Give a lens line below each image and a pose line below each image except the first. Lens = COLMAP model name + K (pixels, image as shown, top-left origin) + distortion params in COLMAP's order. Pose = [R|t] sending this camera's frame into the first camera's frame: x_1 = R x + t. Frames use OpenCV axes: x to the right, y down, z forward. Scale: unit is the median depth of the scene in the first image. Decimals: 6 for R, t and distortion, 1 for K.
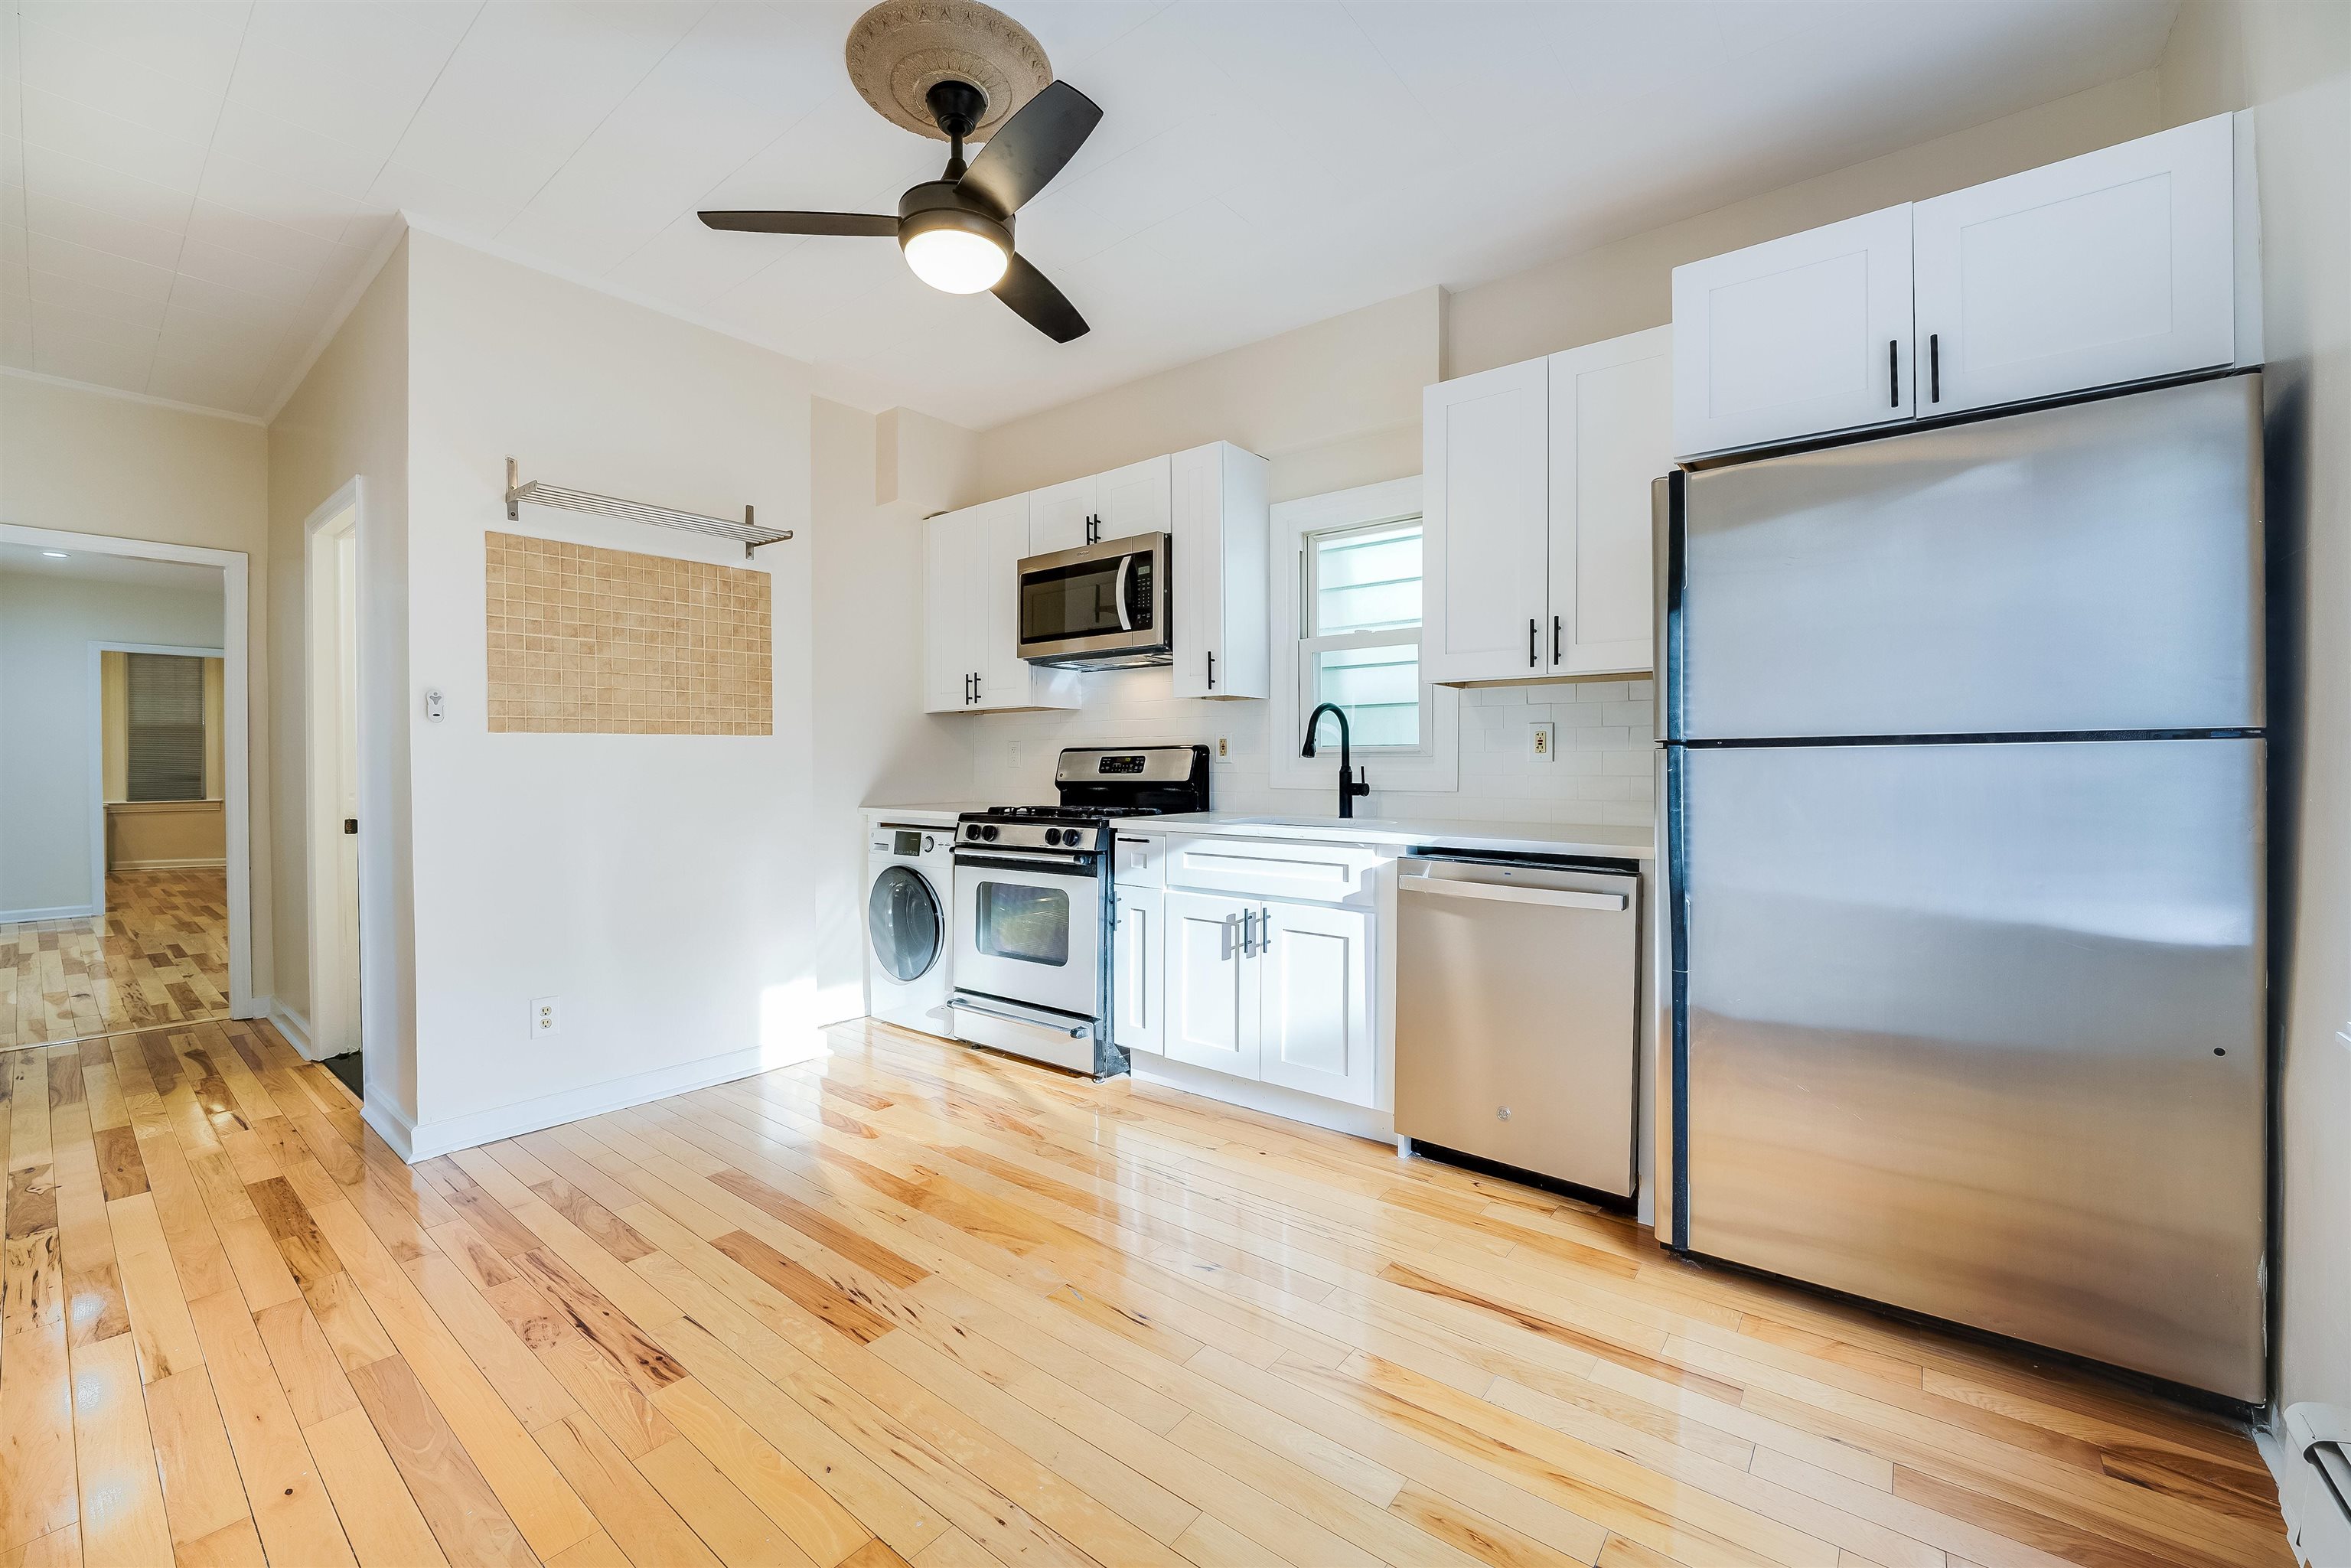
lens RADIAL K [[968.7, 0, 1168.8], [0, 968.7, 766.1], [0, 0, 1]] dist [-0.020019, 0.000657]
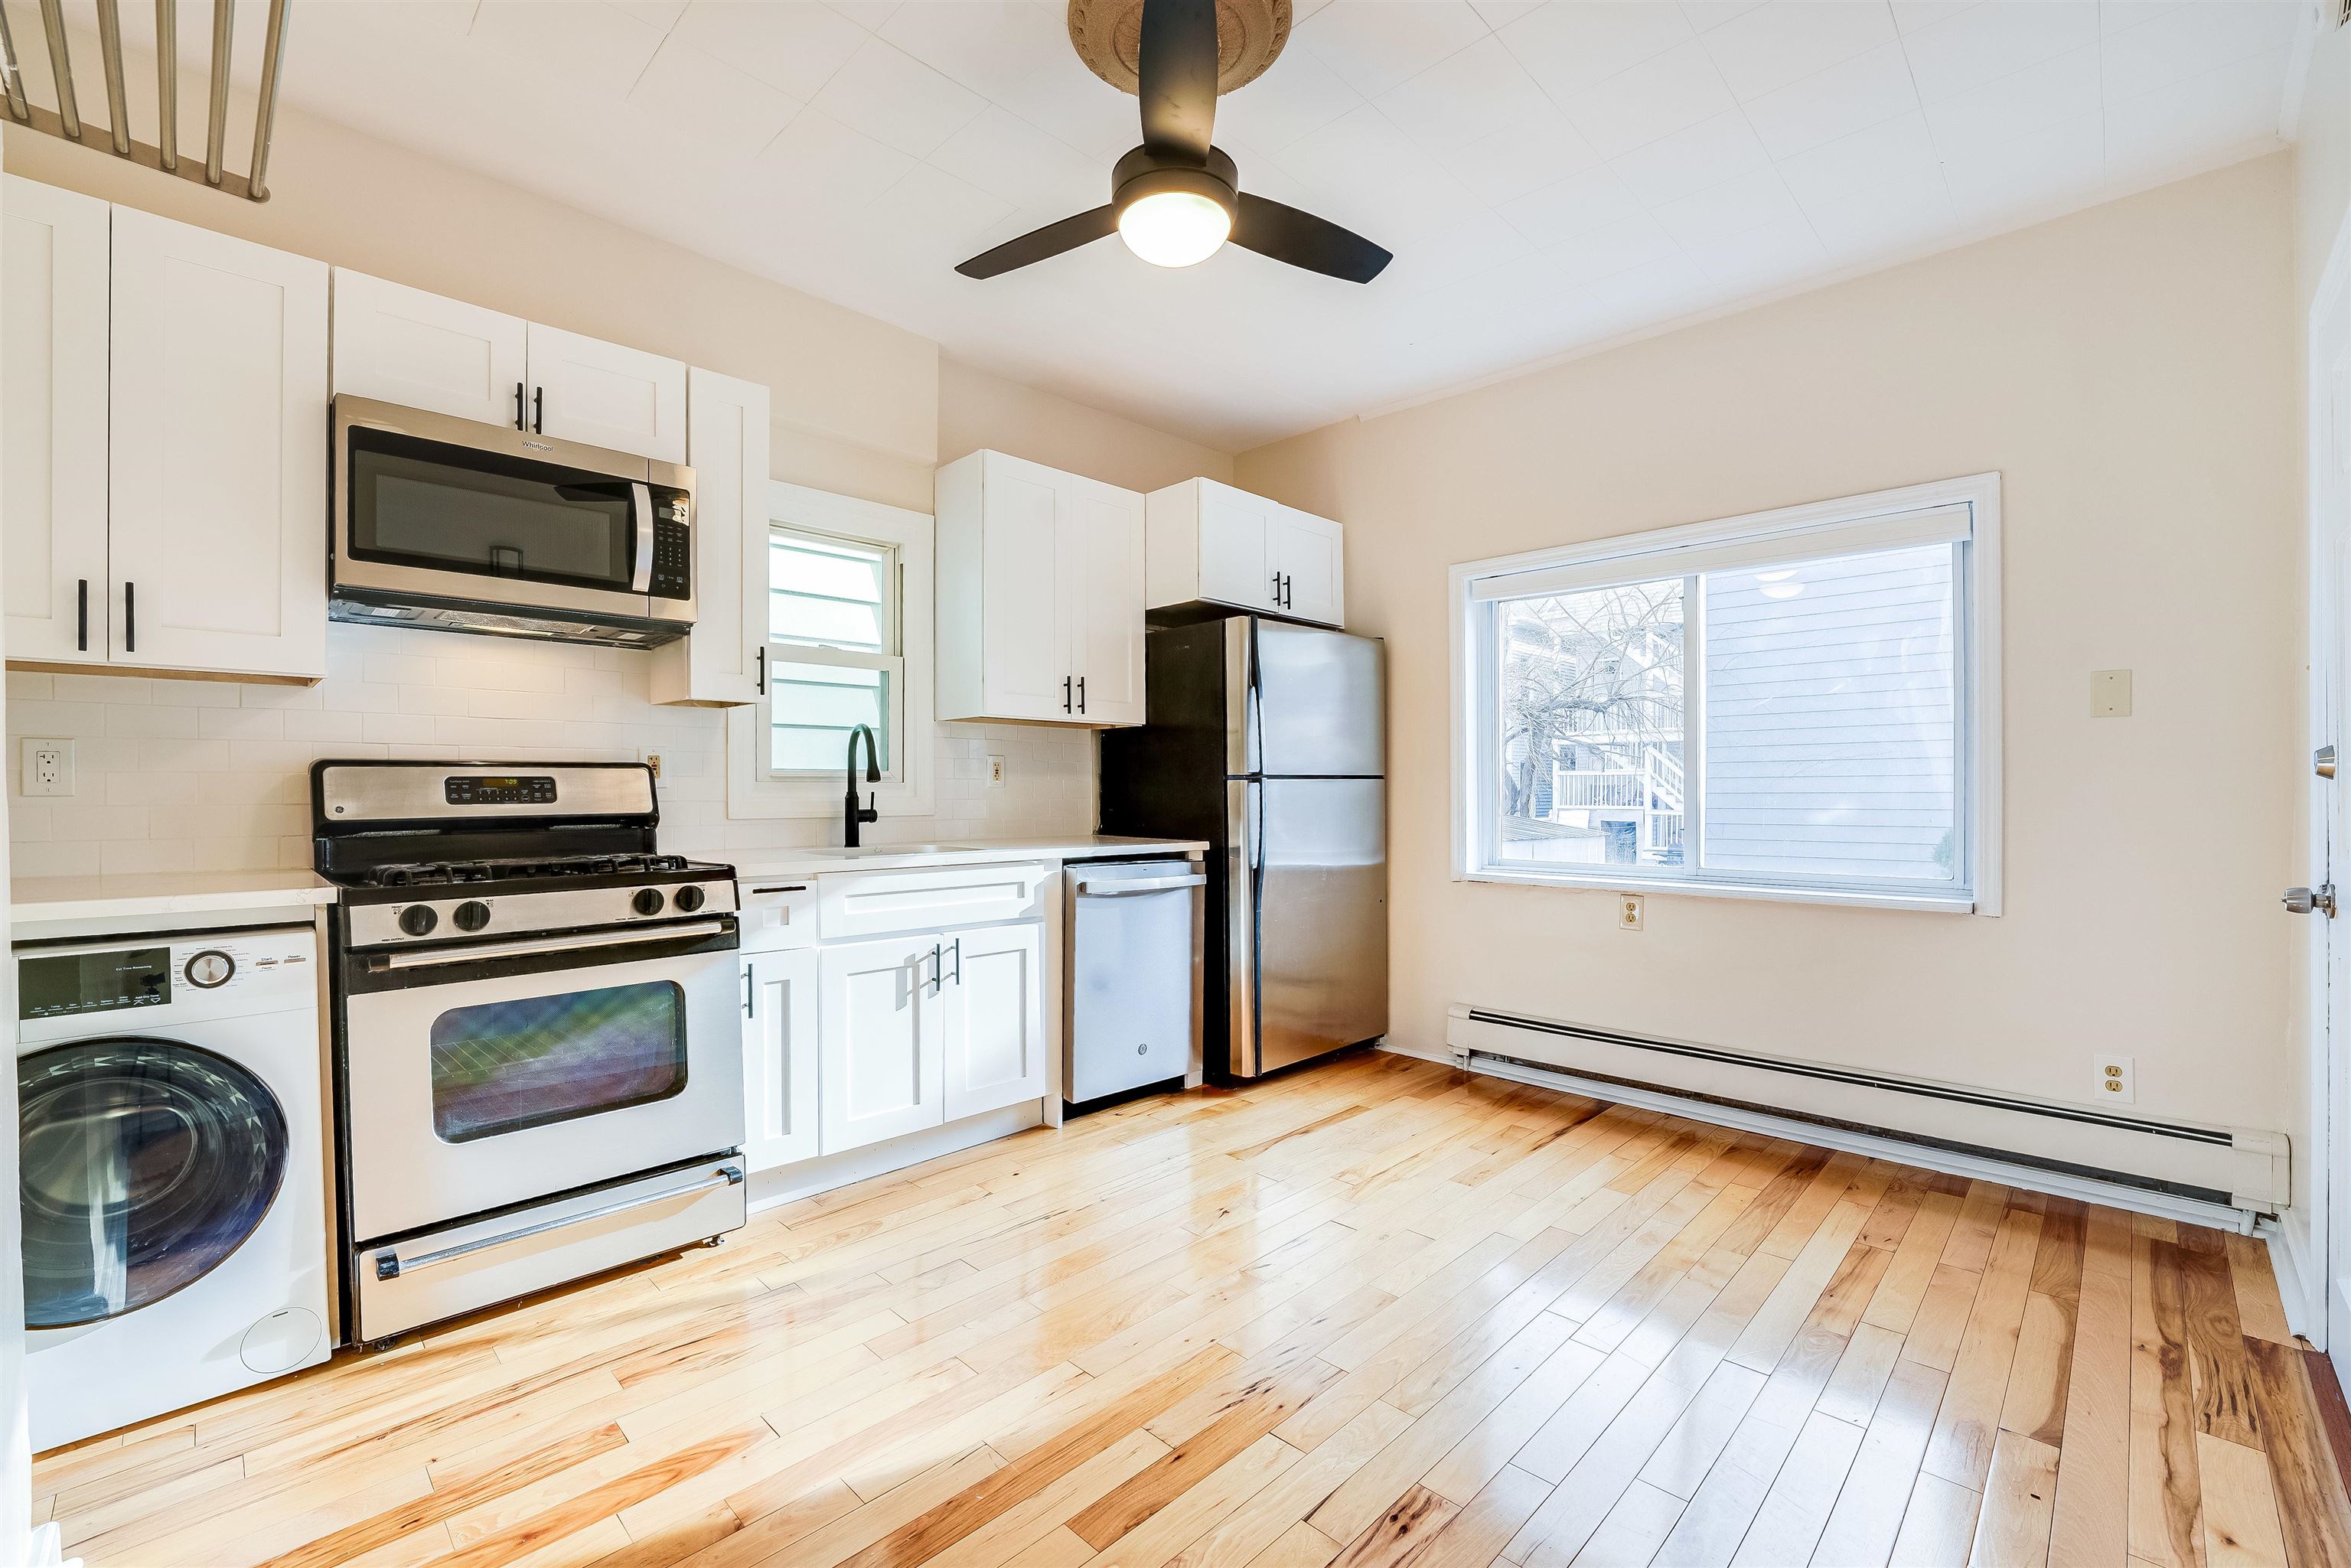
lens RADIAL K [[990.6, 0, 1188.9], [0, 990.6, 790.1], [0, 0, 1]] dist [-0.026250, 0.000062]
pose [[0.084911, 0.001882, 0.996387, -0.742978], [0.004131, 0.999989, -0.002241, 0.002145], [-0.996380, 0.004307, 0.084902, 0.594257]]
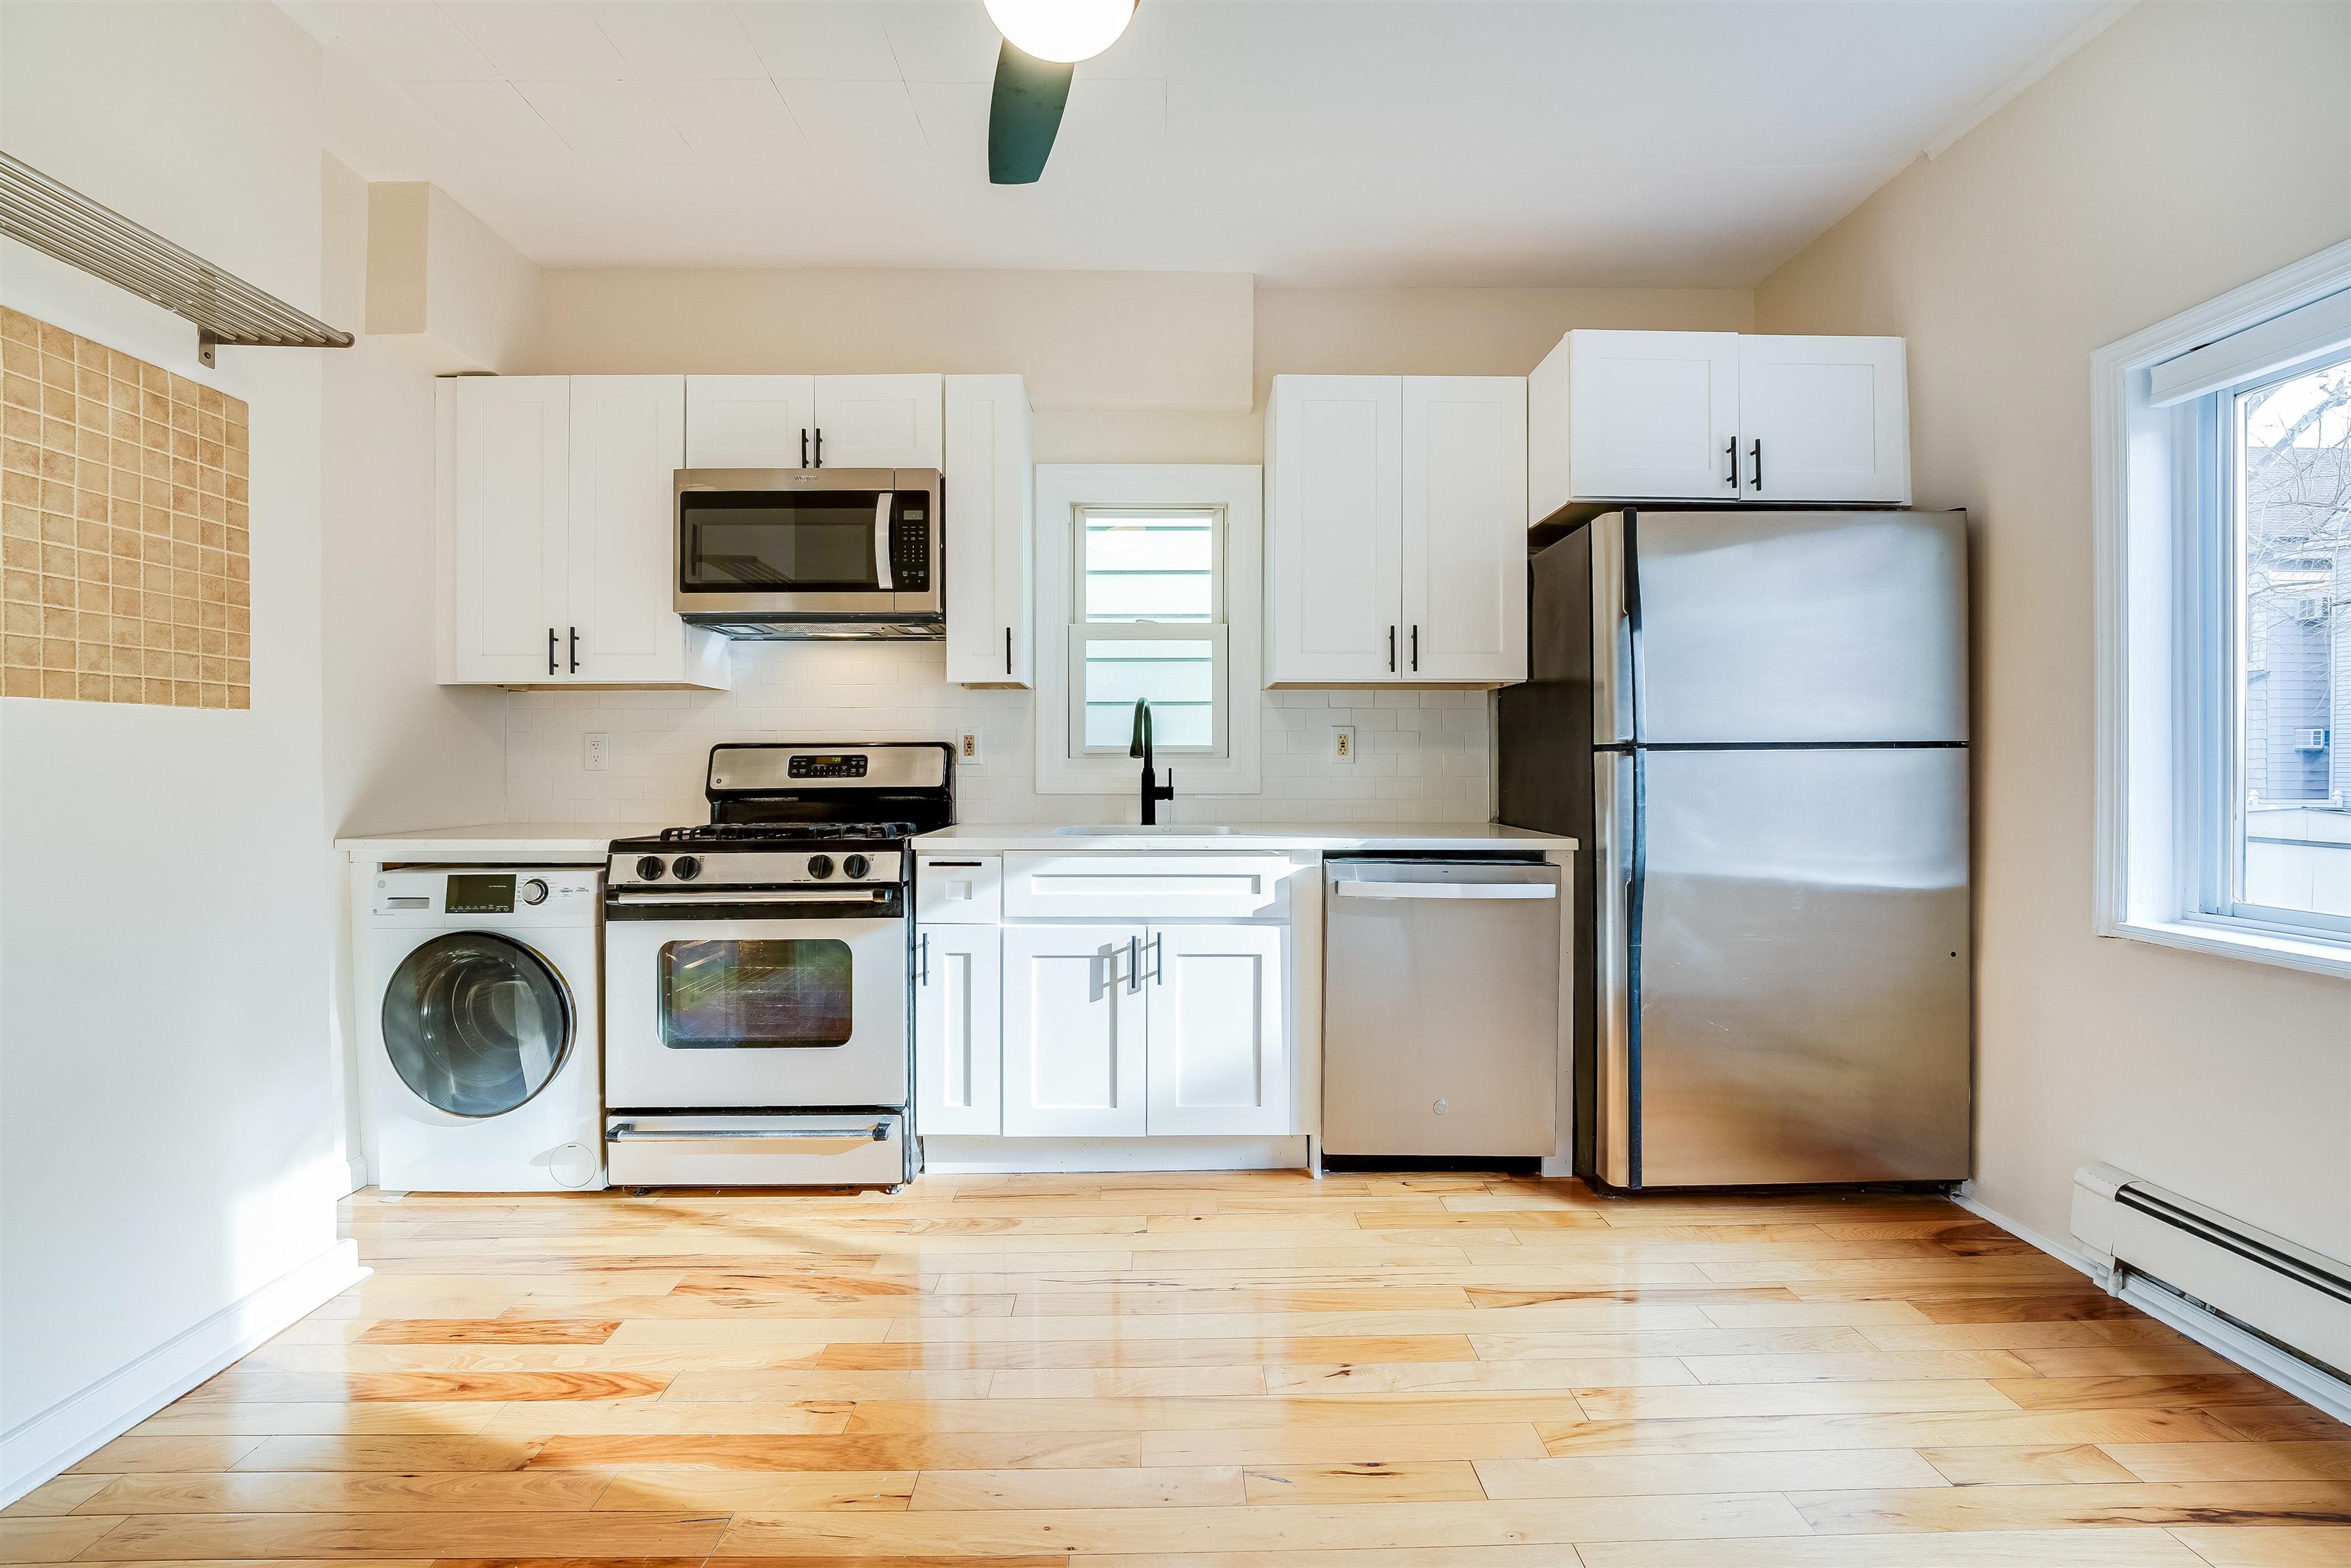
lens RADIAL K [[956.1, 0, 1175.4], [0, 956.1, 768.8], [0, 0, 1]] dist [-0.019650, 0.000333]
pose [[0.764014, 0.000015, 0.645199, -0.376749], [0.001506, 0.999997, -0.001806, 0.002617], [-0.645198, 0.002351, 0.764012, 0.297881]]
